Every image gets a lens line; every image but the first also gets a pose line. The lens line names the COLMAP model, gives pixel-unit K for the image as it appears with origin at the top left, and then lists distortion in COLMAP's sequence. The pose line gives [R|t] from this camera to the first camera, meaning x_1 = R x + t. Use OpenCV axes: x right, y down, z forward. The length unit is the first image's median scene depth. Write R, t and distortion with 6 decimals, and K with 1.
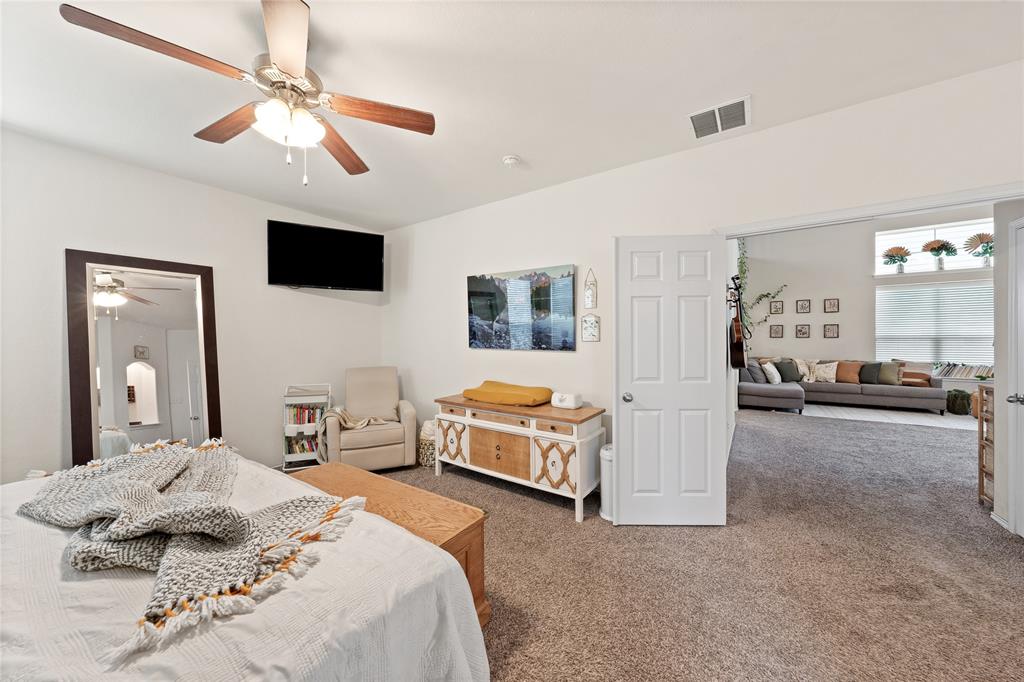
lens RADIAL K [[354.6, 0, 514.6], [0, 354.6, 334.4], [0, 0, 1]] dist [0.001349, 0.000048]
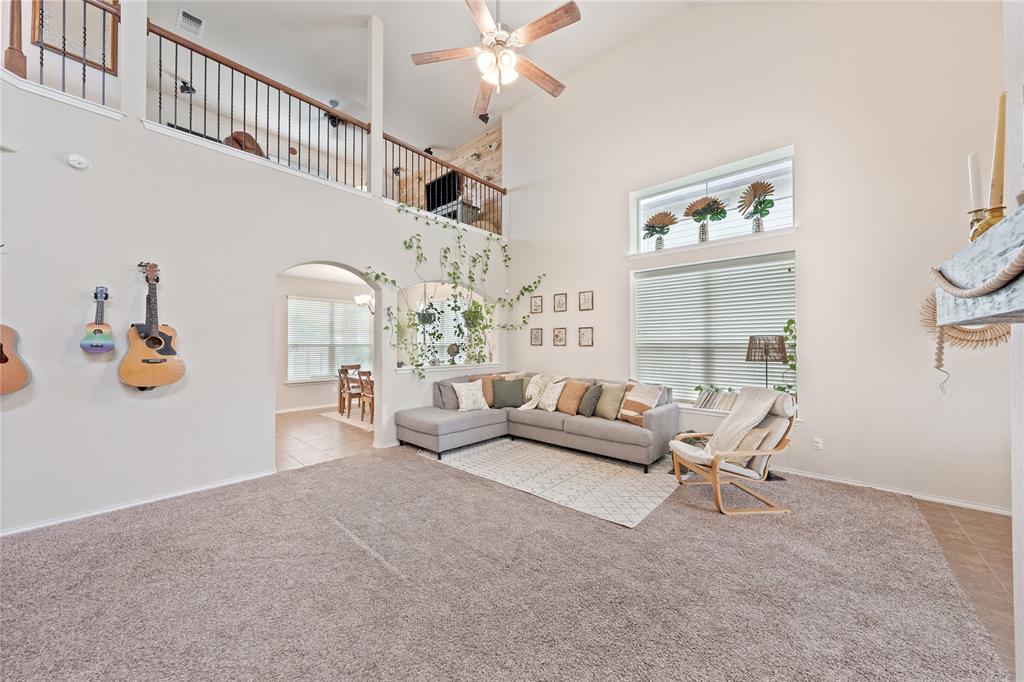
lens RADIAL K [[354.6, 0, 514.6], [0, 354.6, 334.4], [0, 0, 1]] dist [0.001349, 0.000048]
pose [[0.992714, 0.001329, -0.120491, 0.895106], [-0.003741, 0.999797, -0.019798, 0.000717], [0.120440, 0.020105, 0.992517, 0.303535]]
